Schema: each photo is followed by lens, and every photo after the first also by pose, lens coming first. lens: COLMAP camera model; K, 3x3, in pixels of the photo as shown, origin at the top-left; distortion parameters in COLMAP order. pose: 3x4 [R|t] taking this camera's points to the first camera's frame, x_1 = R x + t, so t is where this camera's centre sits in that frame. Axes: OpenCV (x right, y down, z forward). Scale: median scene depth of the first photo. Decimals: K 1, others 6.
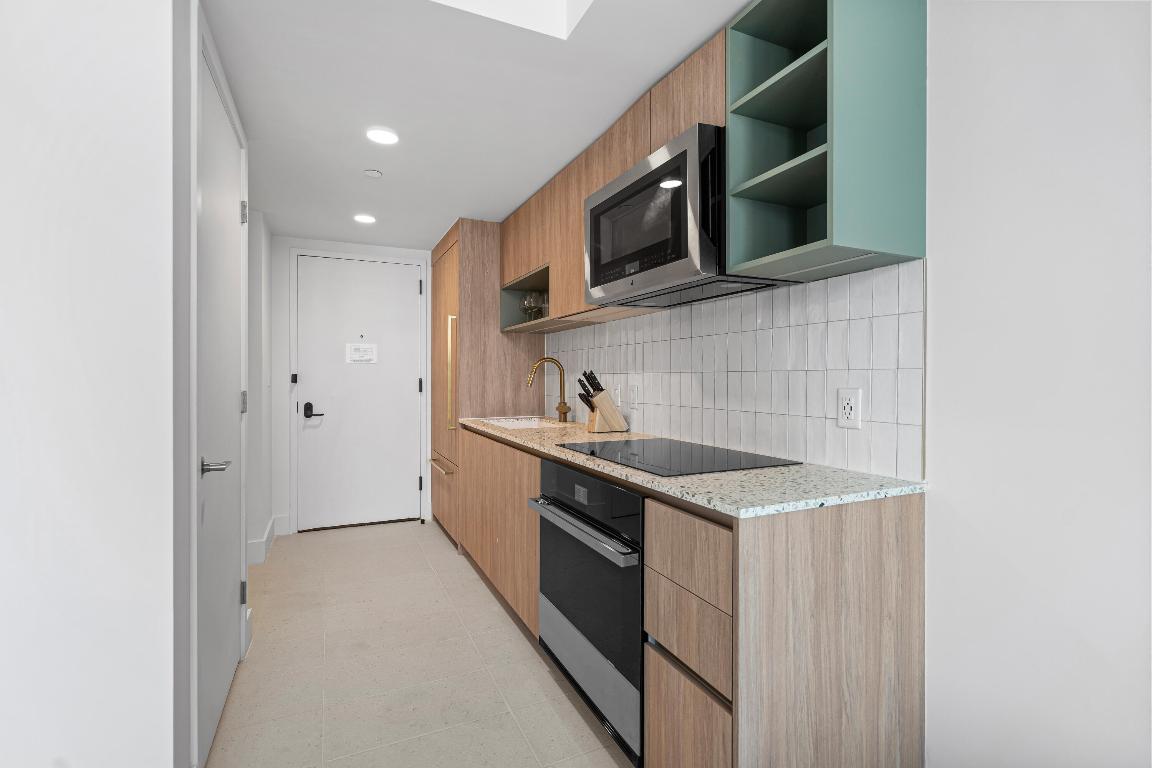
lens RADIAL K [[527.6, 0, 574.5], [0, 527.6, 379.9], [0, 0, 1]] dist [0.004033, 0.001752]
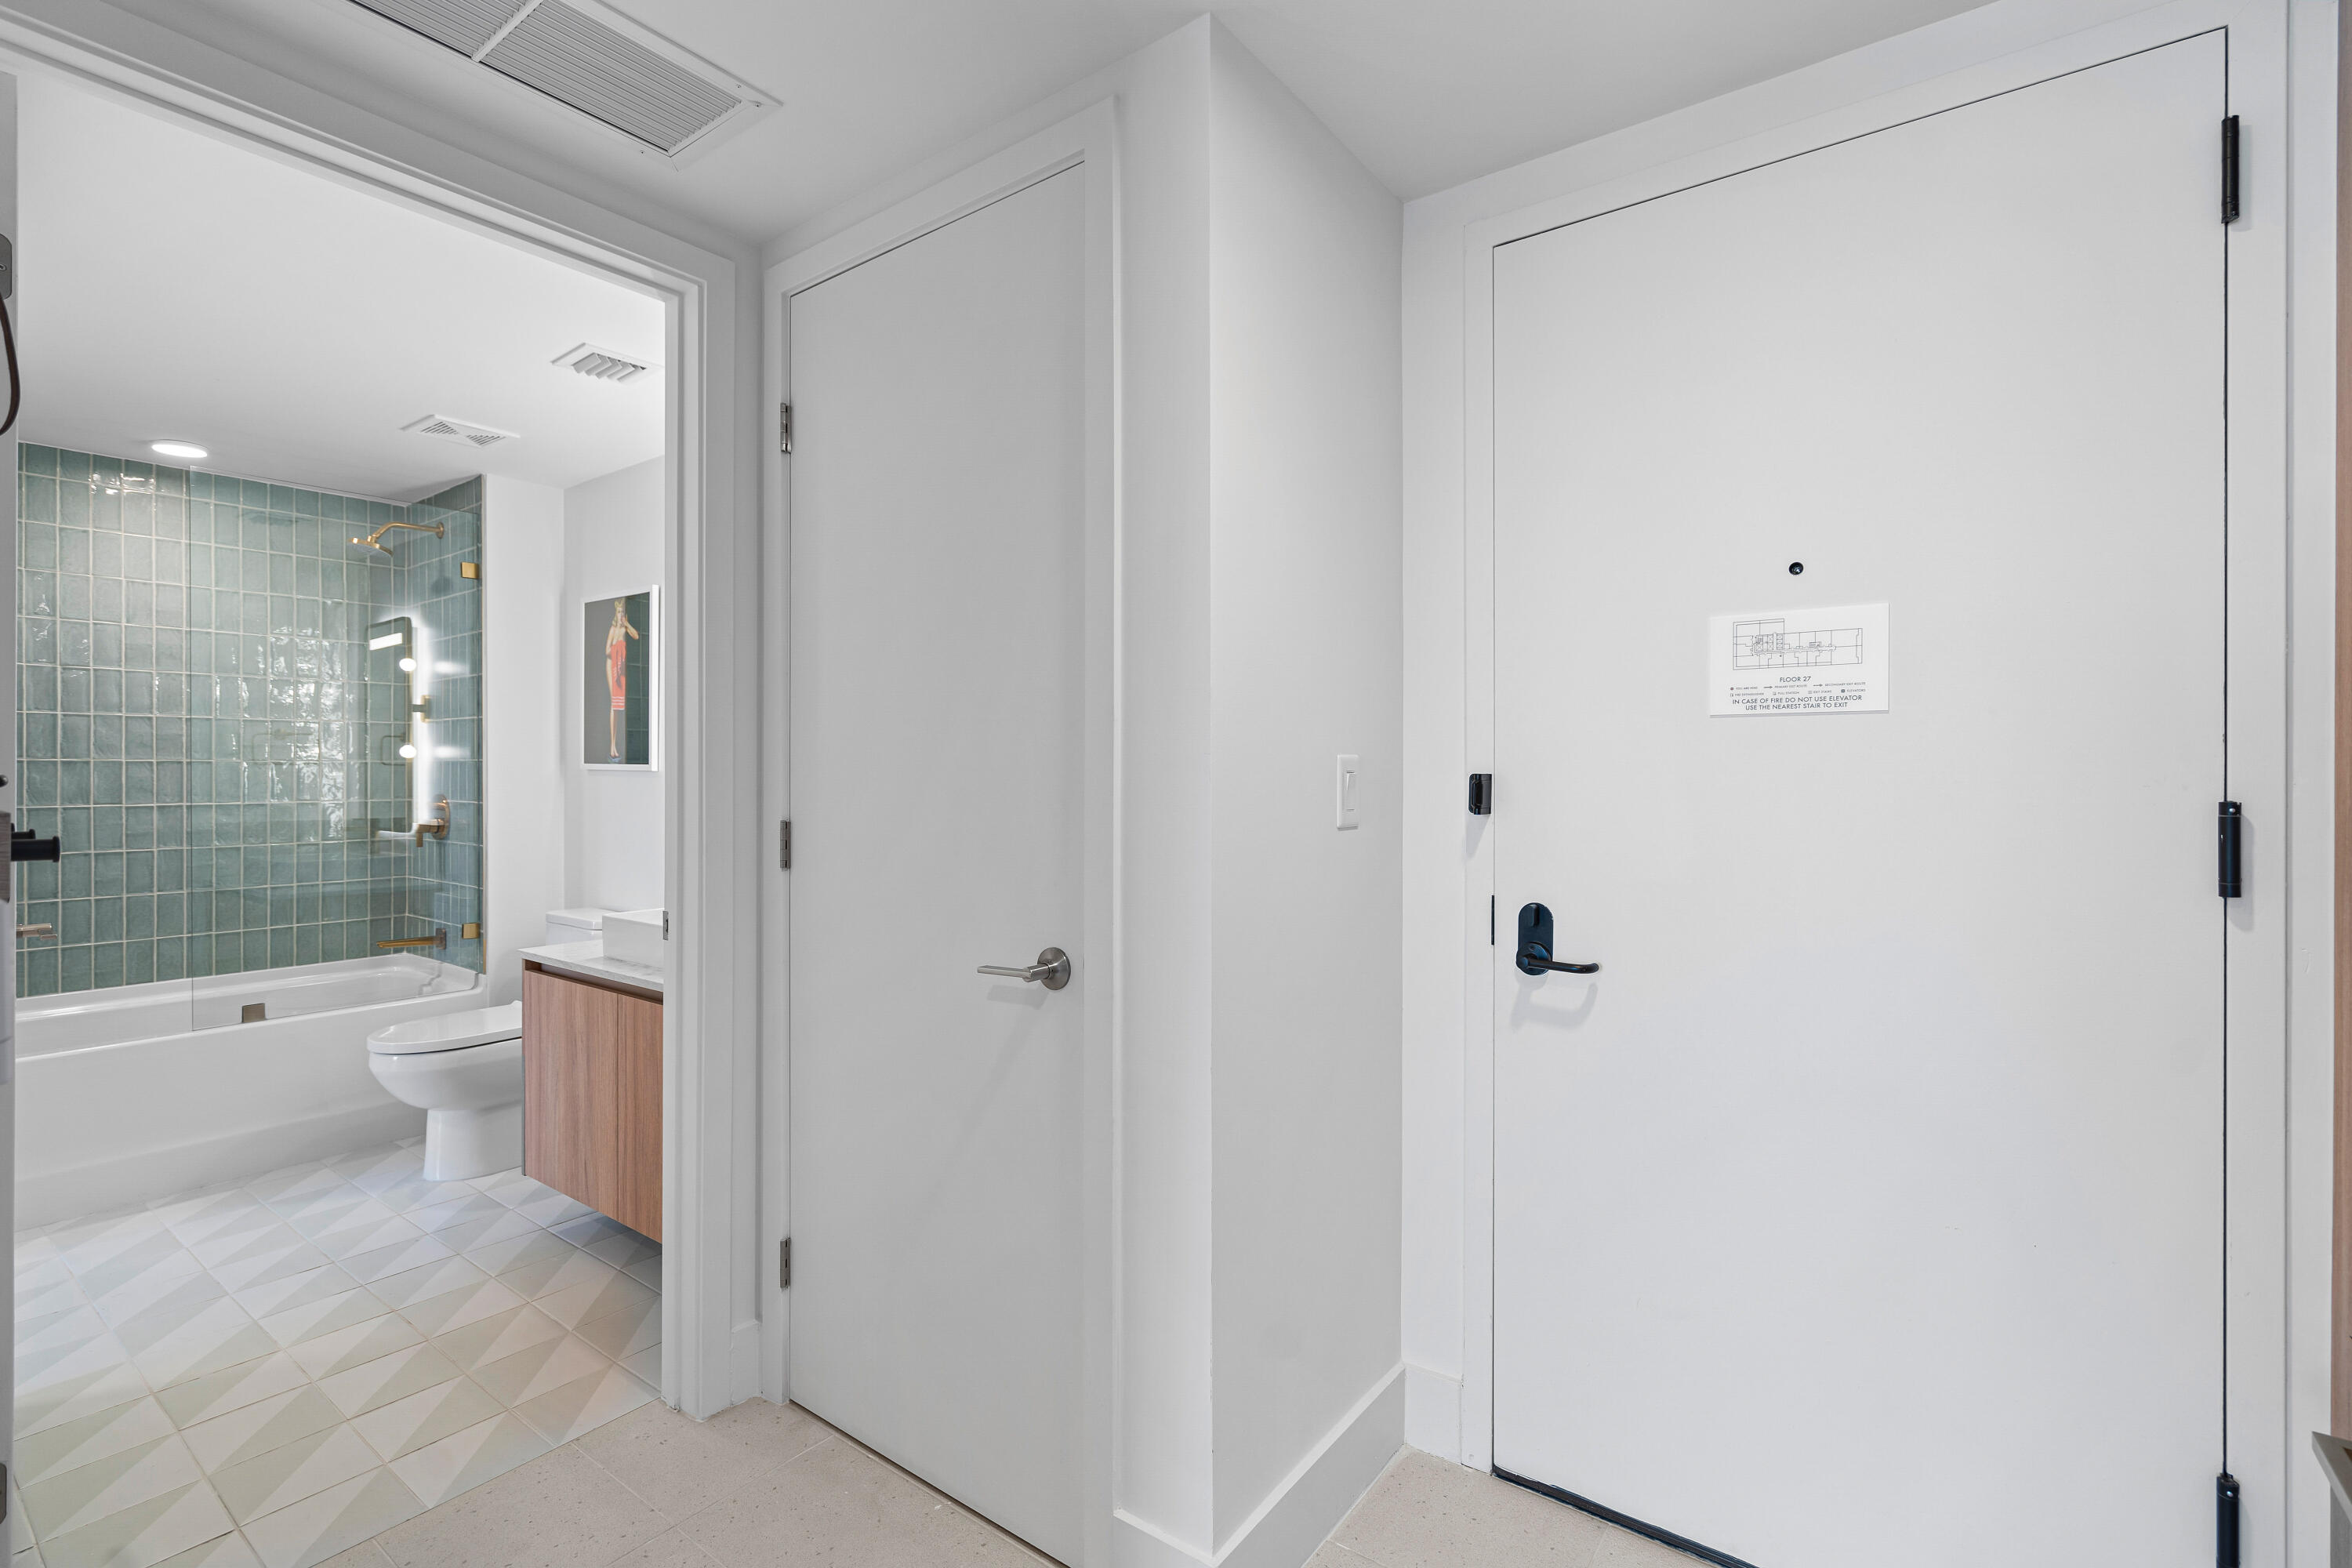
lens RADIAL K [[1077.2, 0, 1169.8], [0, 1077.2, 777.8], [0, 0, 1]] dist [0.004033, 0.001752]
pose [[0.478625, 0.005776, -0.878000, -0.183537], [-0.007570, 0.999968, 0.002452, -0.009451], [0.877987, 0.005473, 0.478654, 0.650335]]
